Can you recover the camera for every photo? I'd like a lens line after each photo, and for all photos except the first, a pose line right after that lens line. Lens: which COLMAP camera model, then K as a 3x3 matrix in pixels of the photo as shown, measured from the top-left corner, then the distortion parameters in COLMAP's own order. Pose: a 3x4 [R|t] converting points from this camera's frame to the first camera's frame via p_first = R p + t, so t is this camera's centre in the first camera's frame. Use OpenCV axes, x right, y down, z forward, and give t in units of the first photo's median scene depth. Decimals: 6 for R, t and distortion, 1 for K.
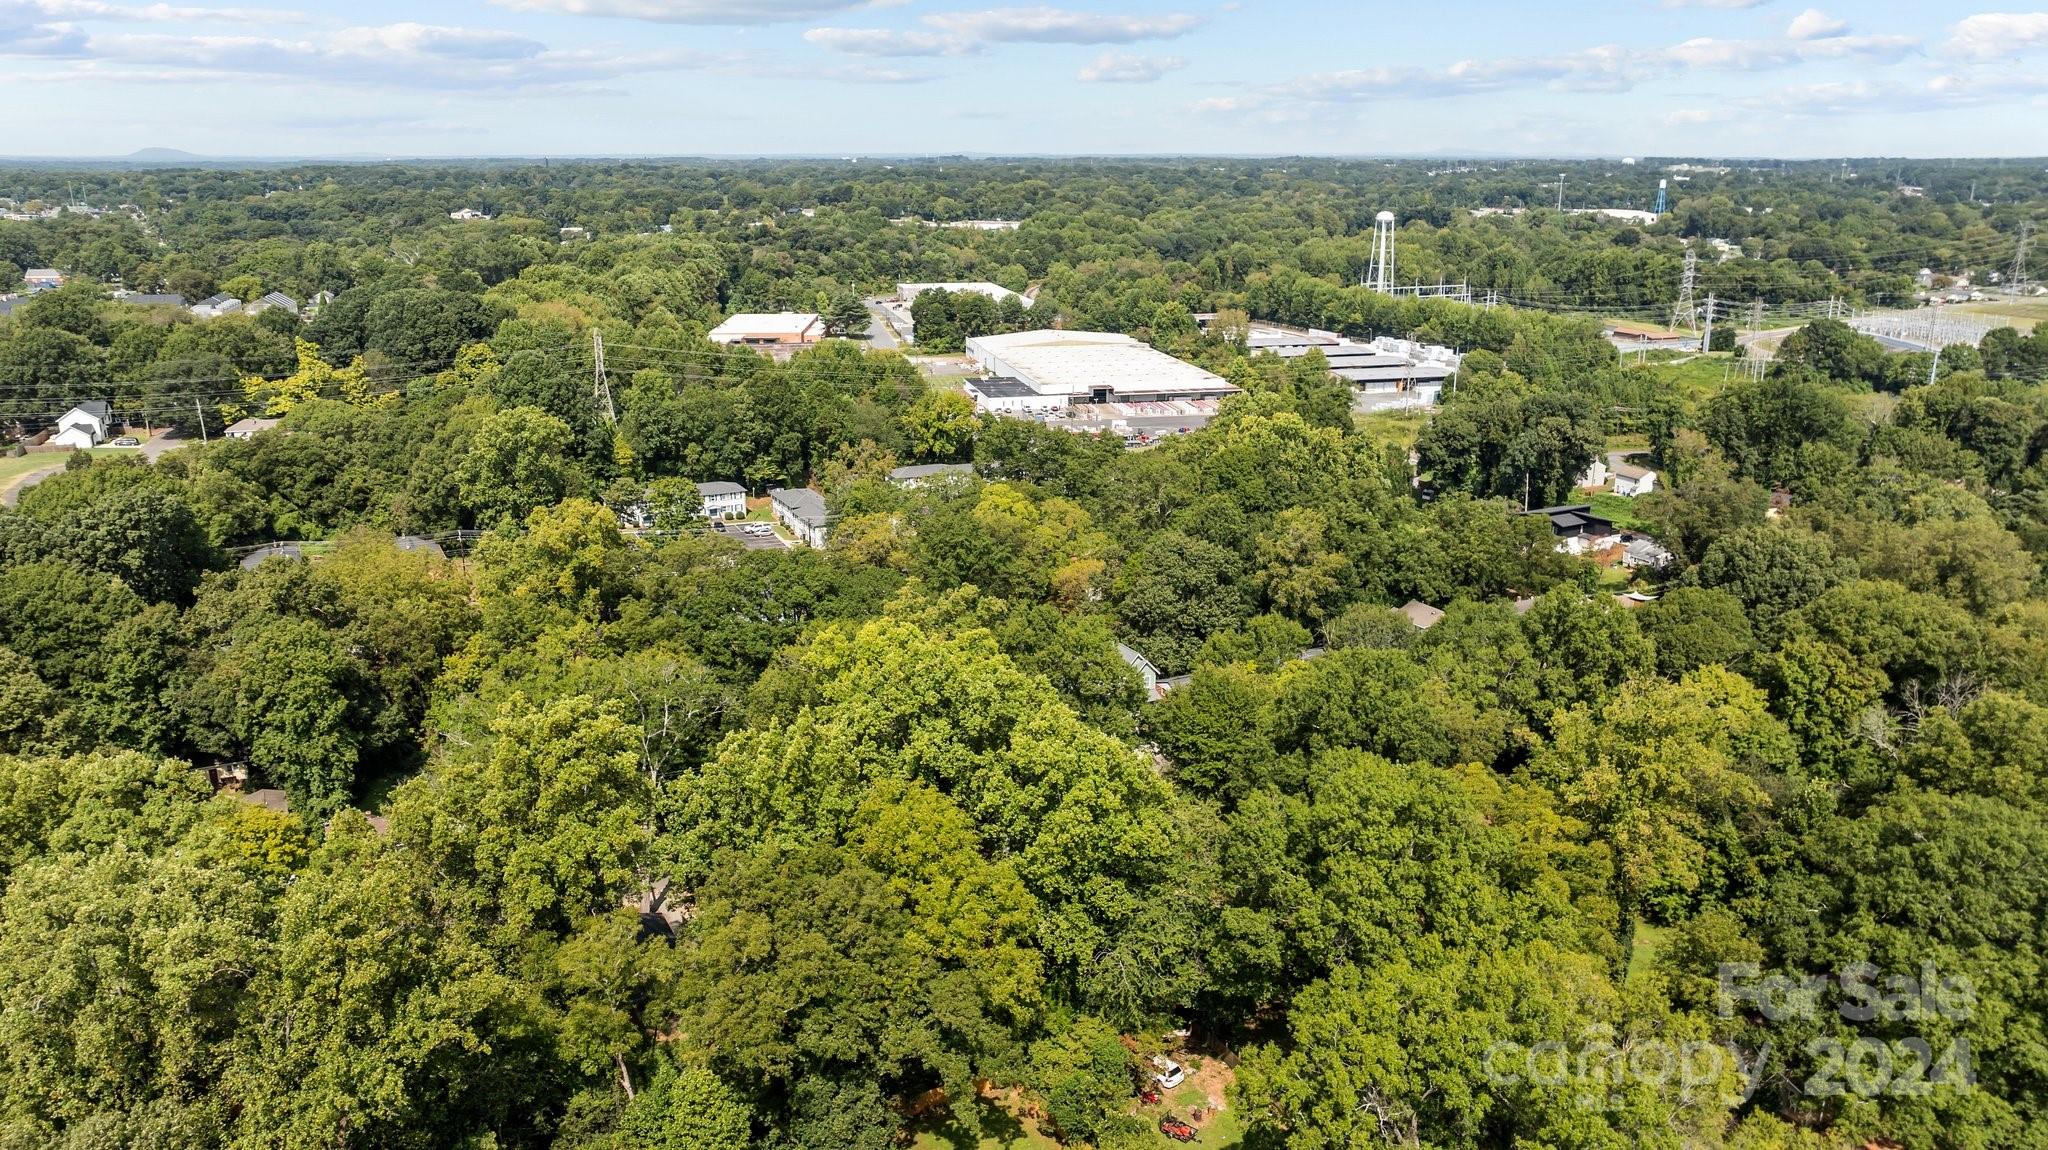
lens RADIAL K [[1475.3, 0, 1024.0], [0, 1475.3, 575.0], [0, 0, 1]] dist [-0.029763, 0.021215]
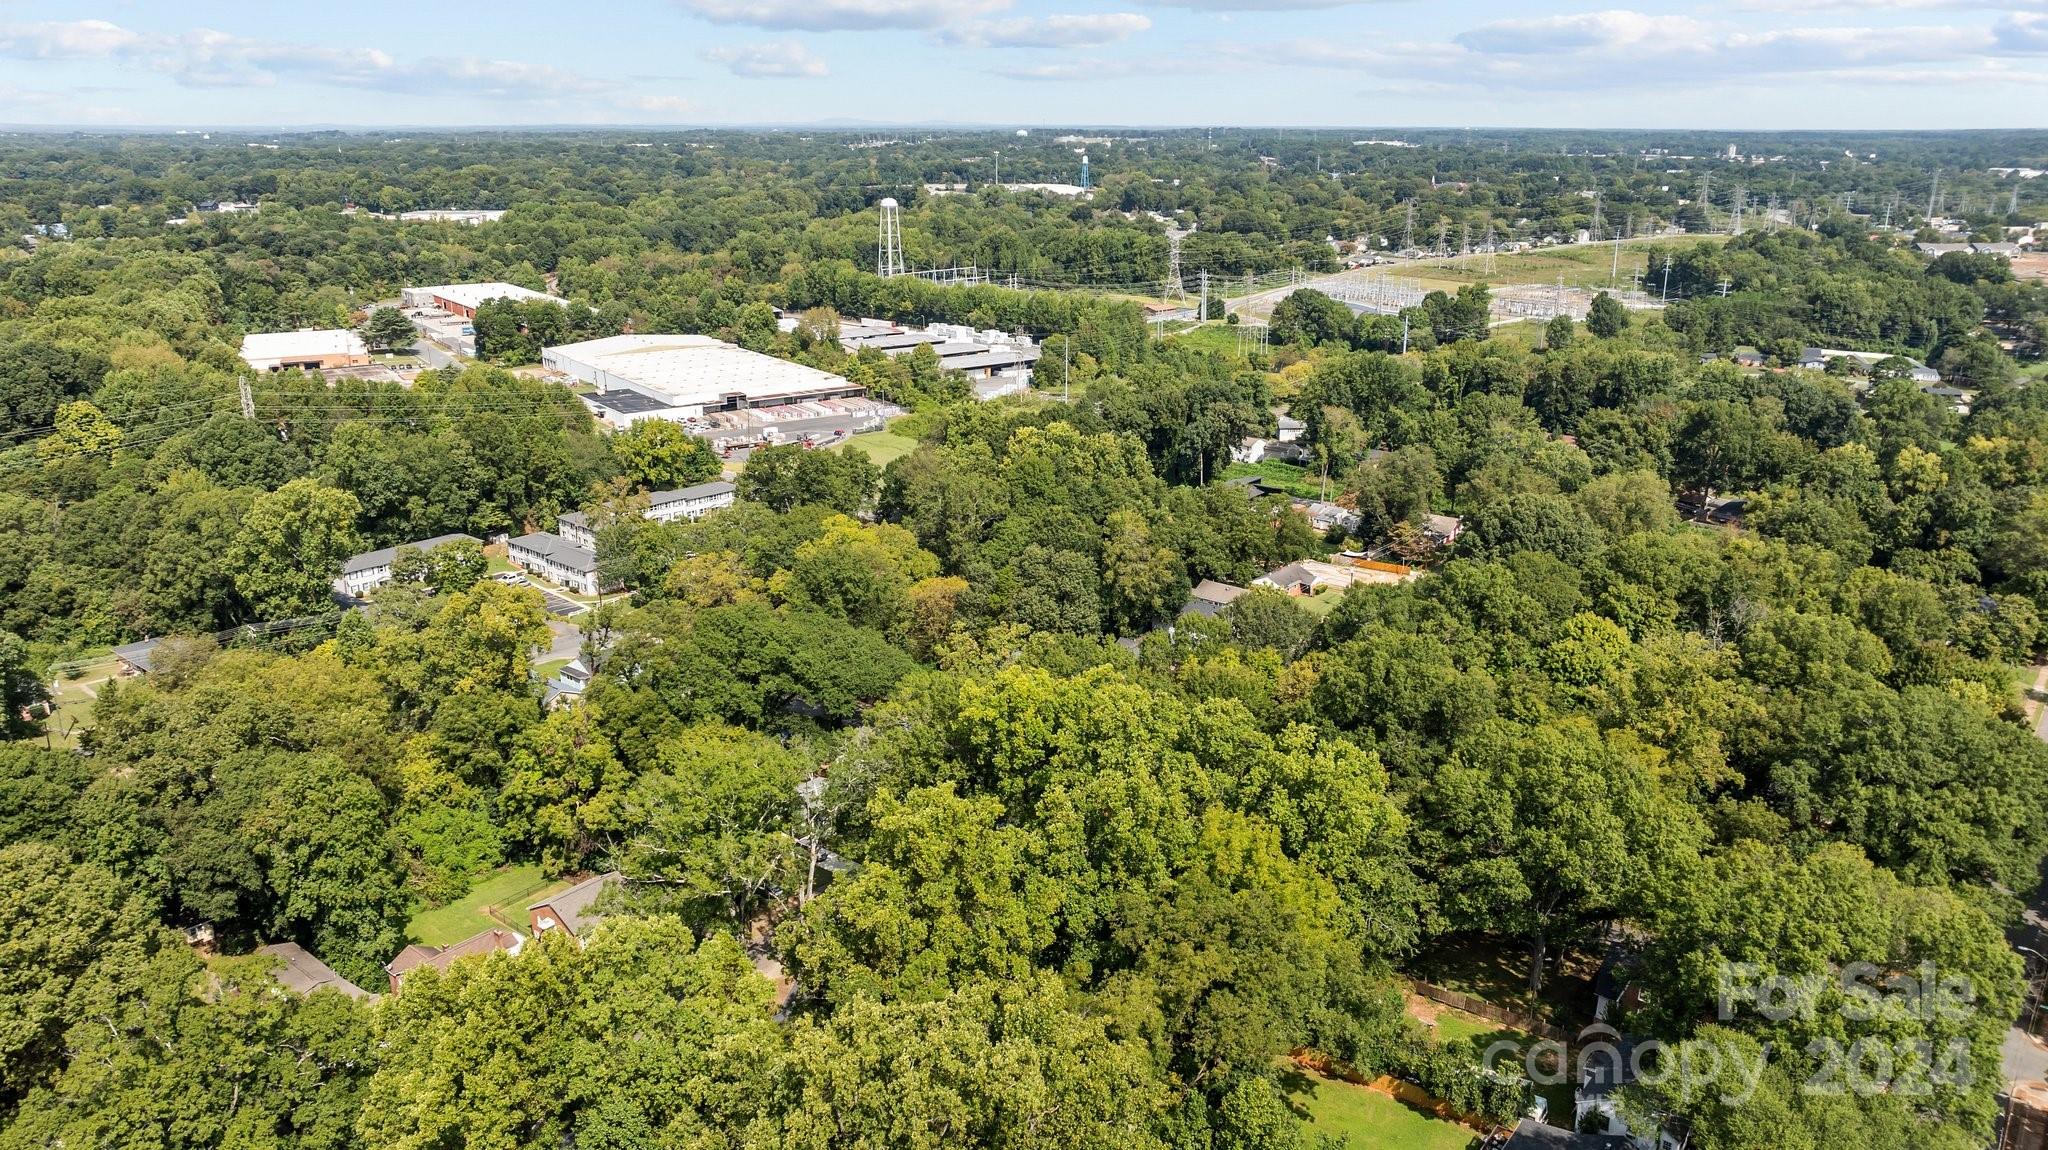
lens RADIAL K [[1465.1, 0, 1024.0], [0, 1465.1, 575.0], [0, 0, 1]] dist [-0.009013, -0.000539]
pose [[0.918899, -0.115953, 0.377066, -0.129532], [0.107418, 0.993255, 0.043664, -0.022436], [-0.379586, 0.000381, 0.925156, -0.002948]]
